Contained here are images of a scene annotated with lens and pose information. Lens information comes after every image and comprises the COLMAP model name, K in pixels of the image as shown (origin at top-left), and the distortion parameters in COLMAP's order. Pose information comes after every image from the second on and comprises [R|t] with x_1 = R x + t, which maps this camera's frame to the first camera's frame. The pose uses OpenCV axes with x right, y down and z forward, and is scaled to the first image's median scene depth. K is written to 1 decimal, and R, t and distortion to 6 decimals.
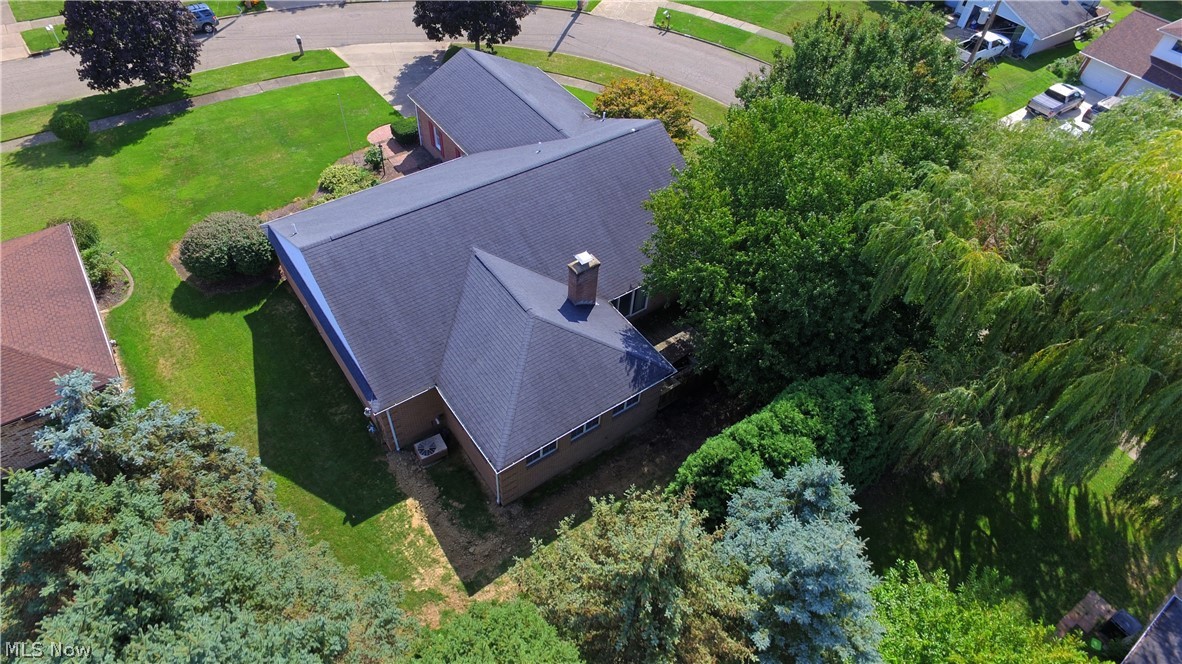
lens RADIAL K [[688.0, 0, 587.3], [0, 688.0, 332.8], [0, 0, 1]] dist [-0.000364, 0.002809]
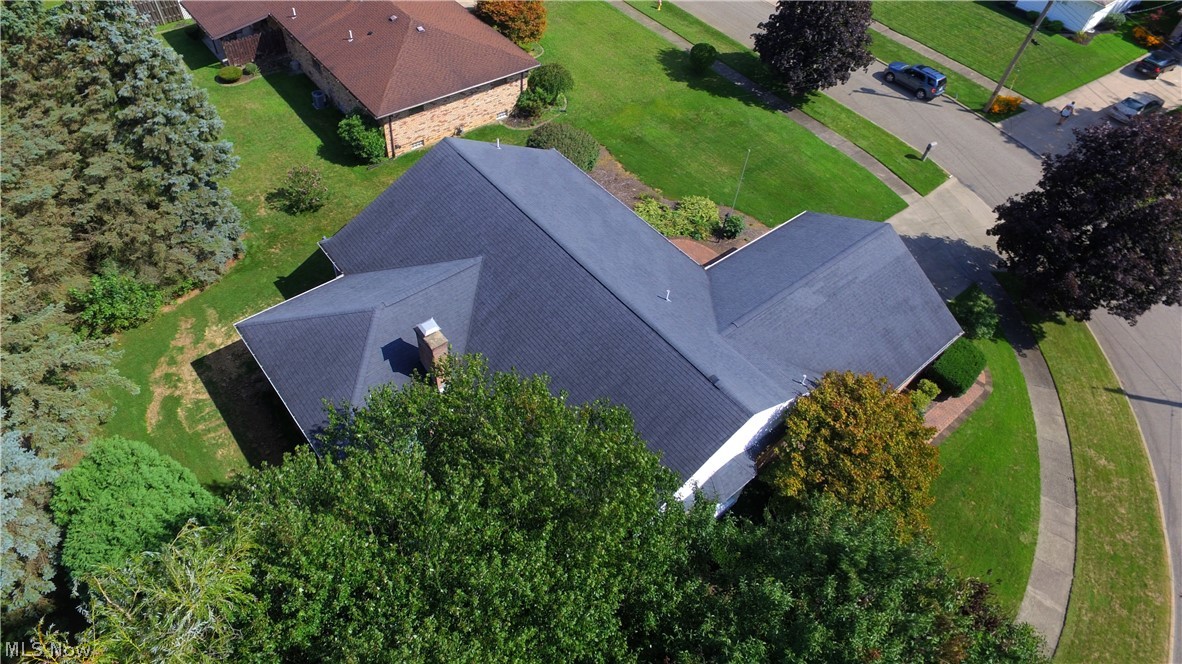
lens RADIAL K [[688.0, 0, 587.3], [0, 688.0, 332.8], [0, 0, 1]] dist [-0.000364, 0.002809]
pose [[0.071077, 0.723012, -0.687170, 0.363525], [-0.790244, 0.461190, 0.403507, -0.366197], [0.608656, 0.514352, 0.604136, 0.371547]]
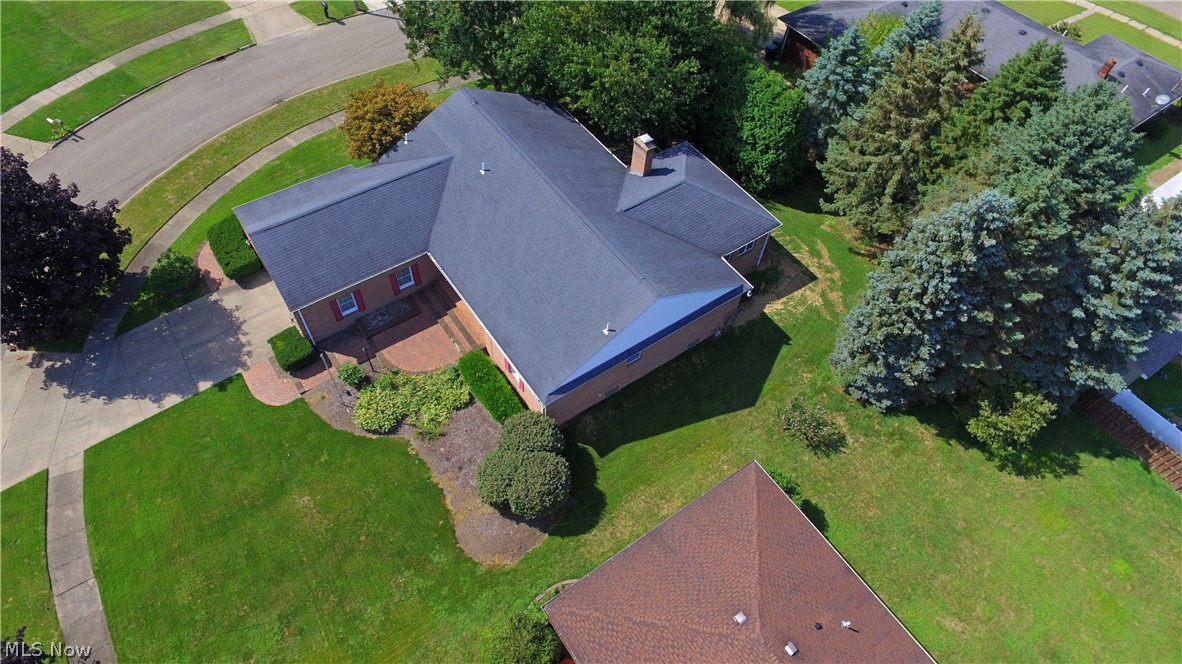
lens RADIAL K [[688.0, 0, 587.3], [0, 688.0, 332.8], [0, 0, 1]] dist [-0.000364, 0.002809]
pose [[0.013371, -0.839666, 0.542938, -0.653096], [0.711400, 0.389558, 0.584940, -0.510803], [-0.702660, 0.378425, 0.602547, 0.246602]]
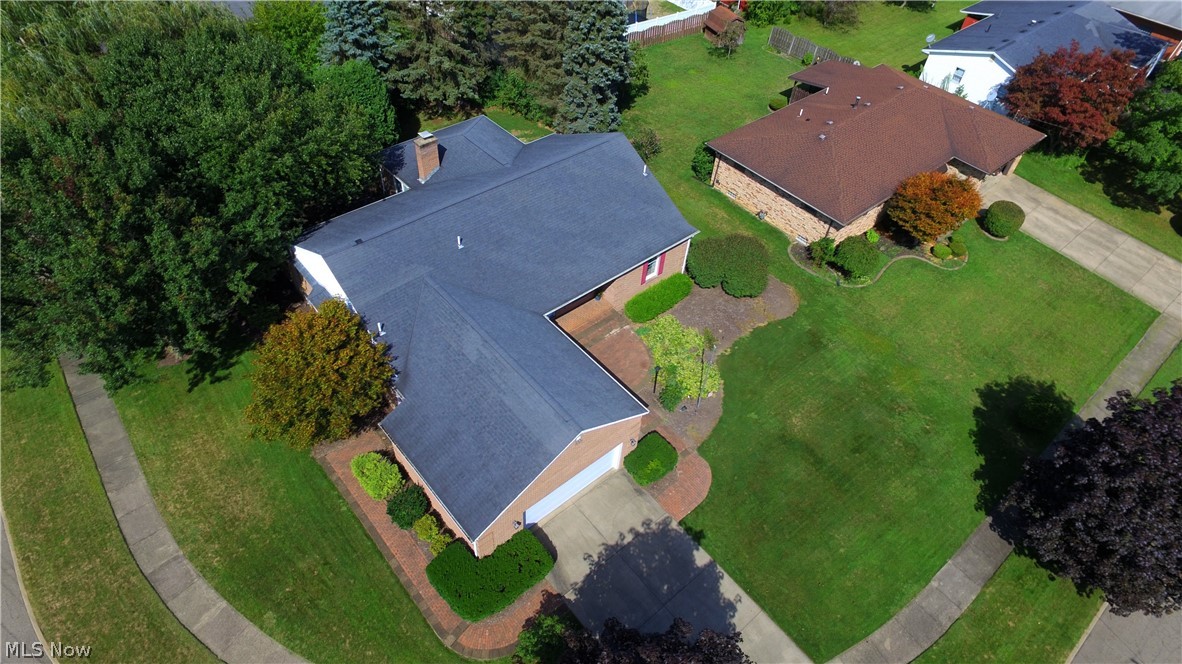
lens RADIAL K [[688.0, 0, 587.3], [0, 688.0, 332.8], [0, 0, 1]] dist [-0.000364, 0.002809]
pose [[-0.990898, -0.016179, -0.133639, -0.091413], [-0.132187, -0.070762, 0.988696, -0.948000], [-0.025453, 0.997362, 0.067979, 0.790977]]
